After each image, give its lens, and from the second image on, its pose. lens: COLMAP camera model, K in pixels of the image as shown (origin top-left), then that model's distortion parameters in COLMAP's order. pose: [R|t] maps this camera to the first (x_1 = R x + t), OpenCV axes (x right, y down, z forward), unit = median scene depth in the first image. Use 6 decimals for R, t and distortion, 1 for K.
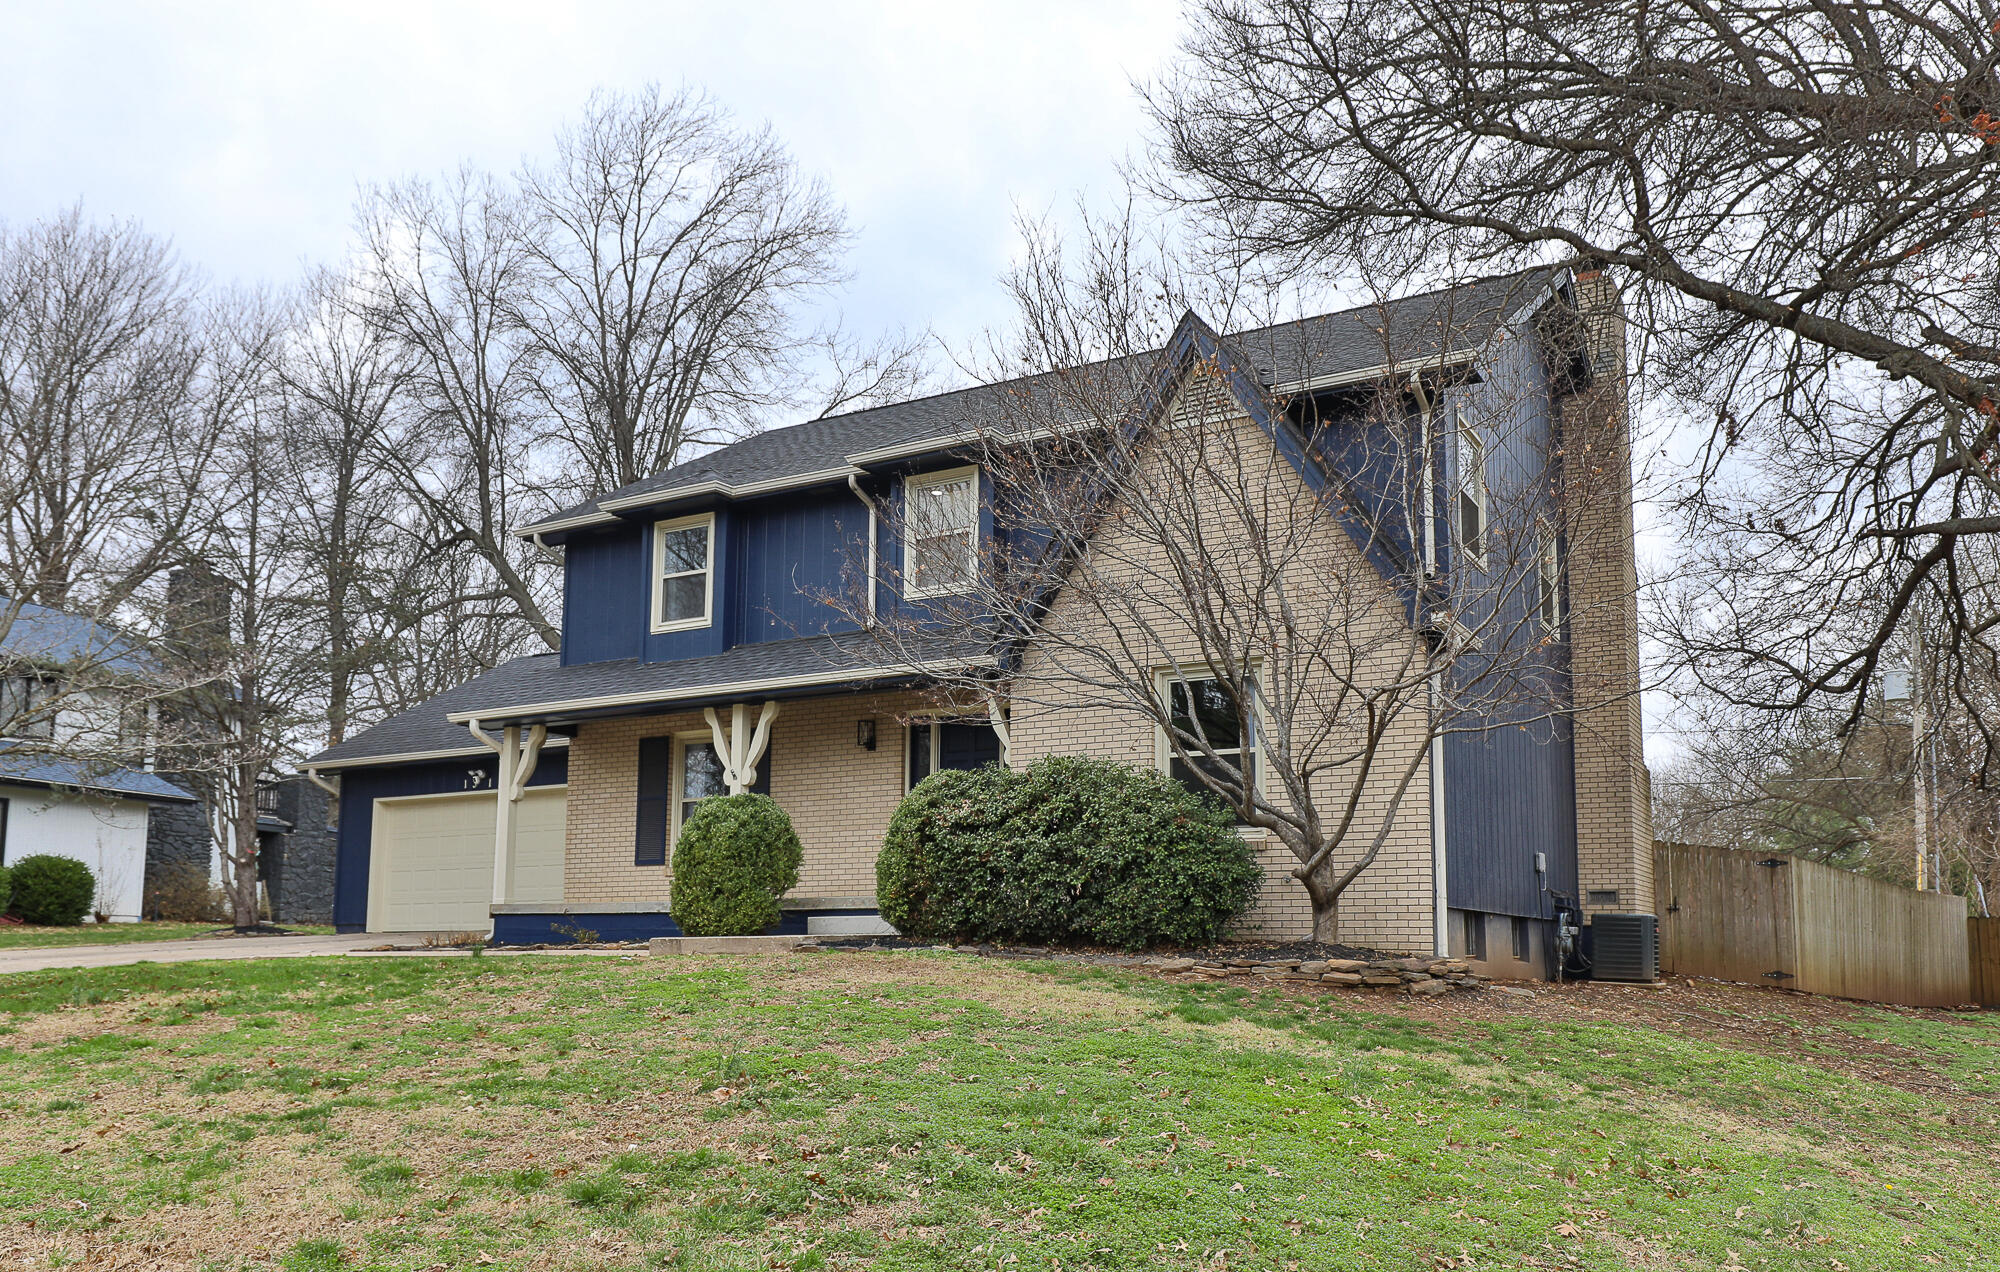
lens RADIAL K [[1340.9, 0, 1000.0], [0, 1340.9, 636.0], [0, 0, 1]] dist [0.003282, 0.000342]
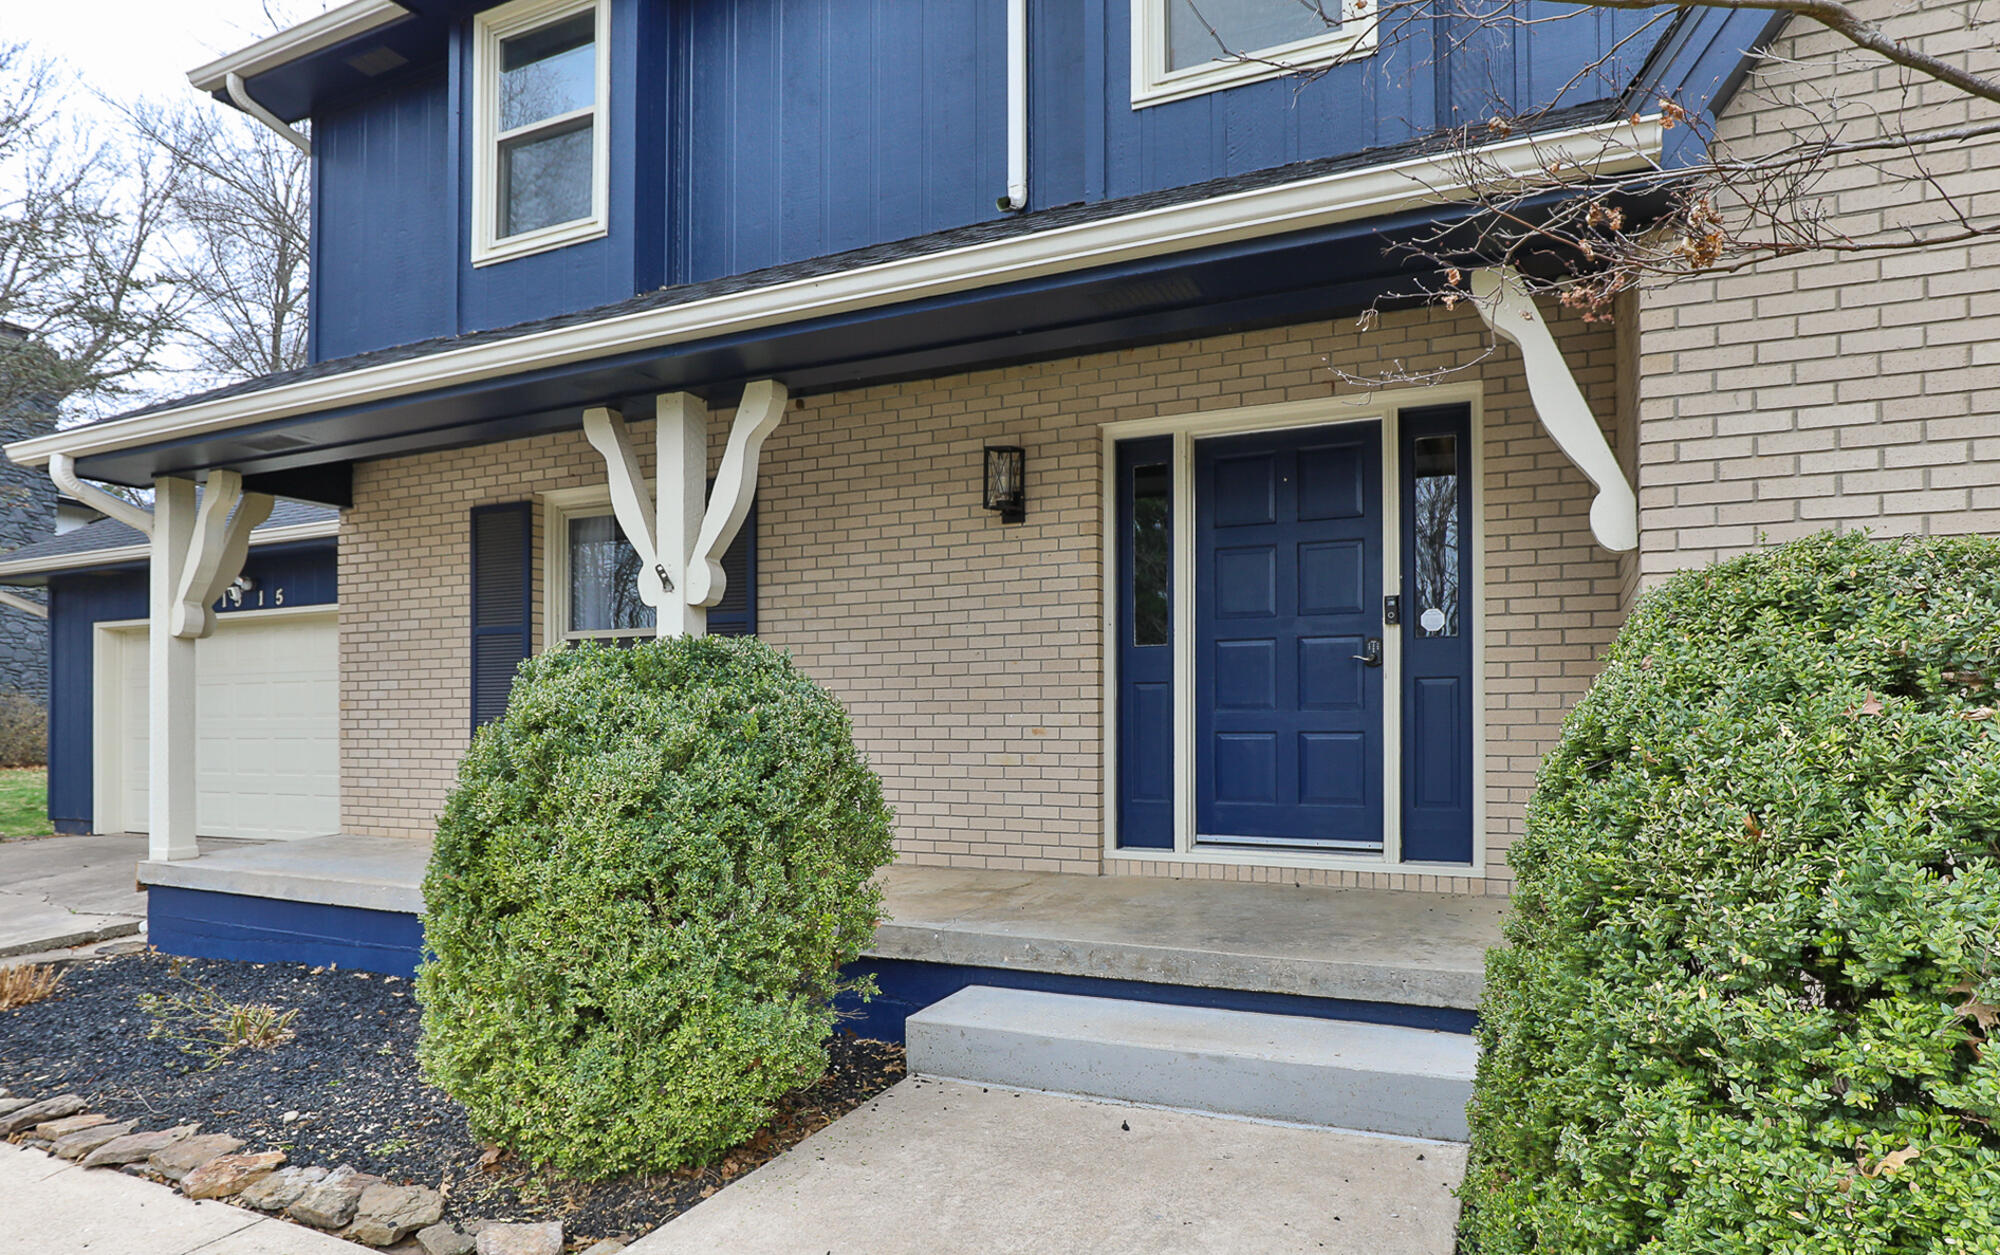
lens RADIAL K [[842.4, 0, 1000.0], [0, 842.4, 627.5], [0, 0, 1]] dist [0.001070, -0.000014]
pose [[0.990957, -0.003813, 0.134129, -0.136619], [-0.015495, 0.989658, 0.142611, 0.081418], [-0.133286, -0.143399, 0.980649, 0.751597]]
